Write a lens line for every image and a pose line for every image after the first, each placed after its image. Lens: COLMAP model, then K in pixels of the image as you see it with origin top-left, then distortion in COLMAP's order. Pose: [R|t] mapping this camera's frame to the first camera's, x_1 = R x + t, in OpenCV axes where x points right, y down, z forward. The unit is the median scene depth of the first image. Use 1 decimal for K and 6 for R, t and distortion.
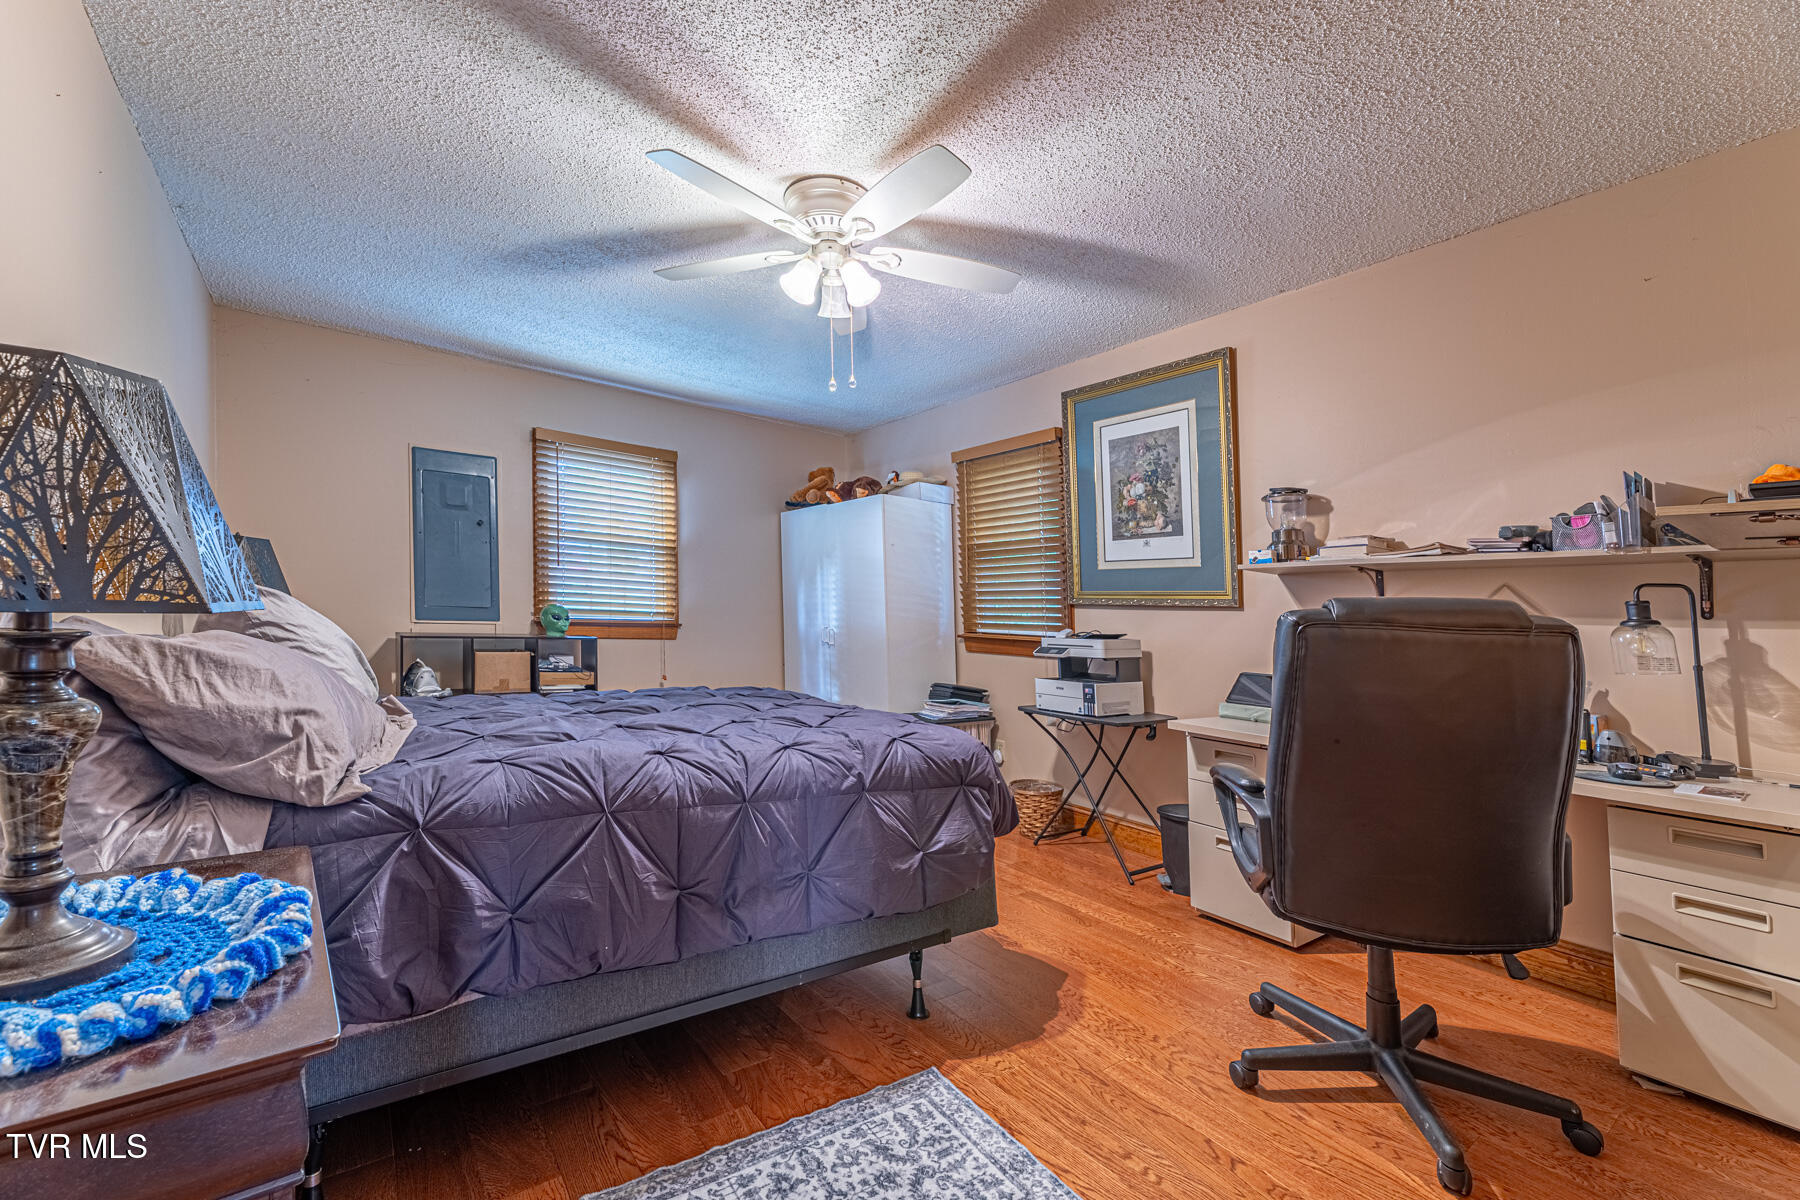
lens RADIAL K [[714.3, 0, 900.5], [0, 714.3, 612.6], [0, 0, 1]] dist [0.003429, -0.001823]
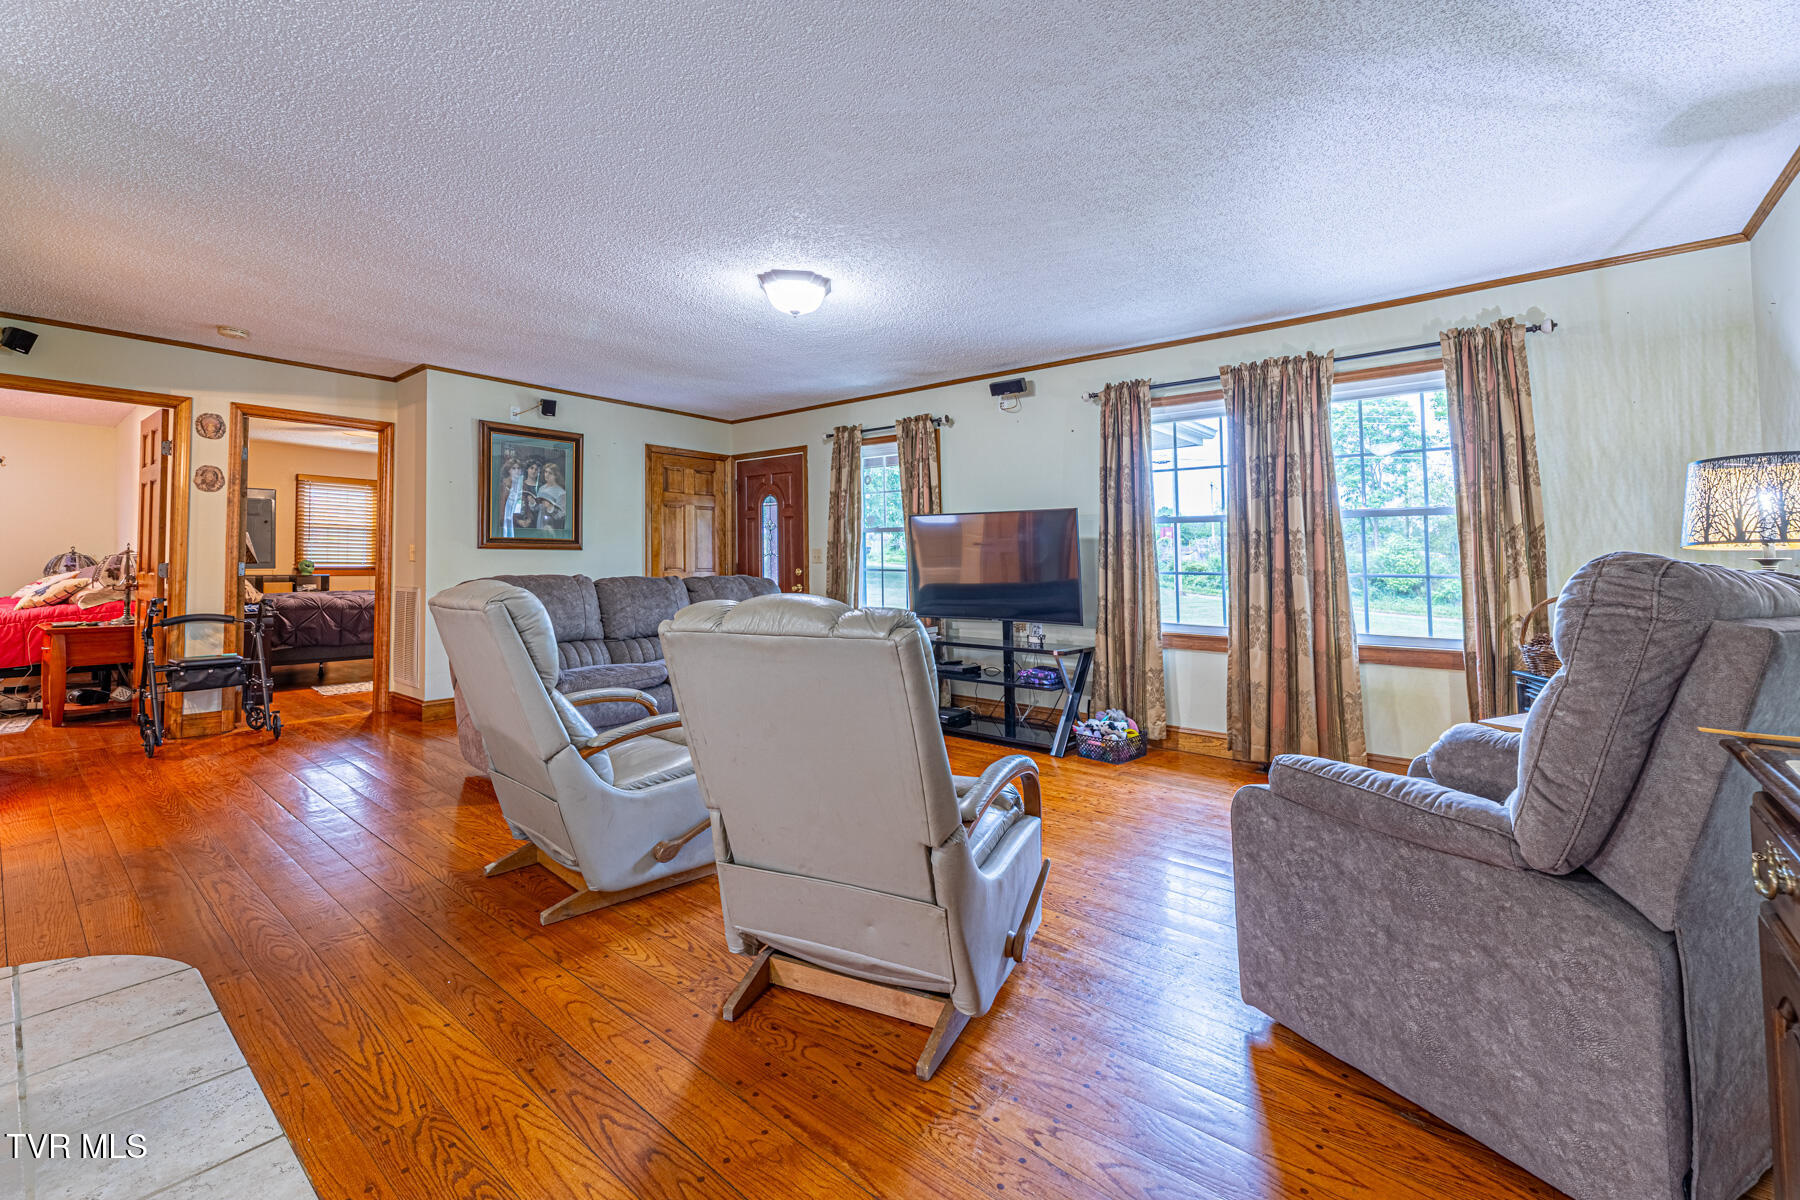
lens RADIAL K [[746.1, 0, 899.9], [0, 746.1, 530.4], [0, 0, 1]] dist [0.000435, 0.000097]
pose [[0.974649, -0.003089, 0.223720, 0.732671], [0.012946, 0.999008, -0.042607, 0.018022], [-0.223366, 0.044423, 0.973722, -1.543085]]
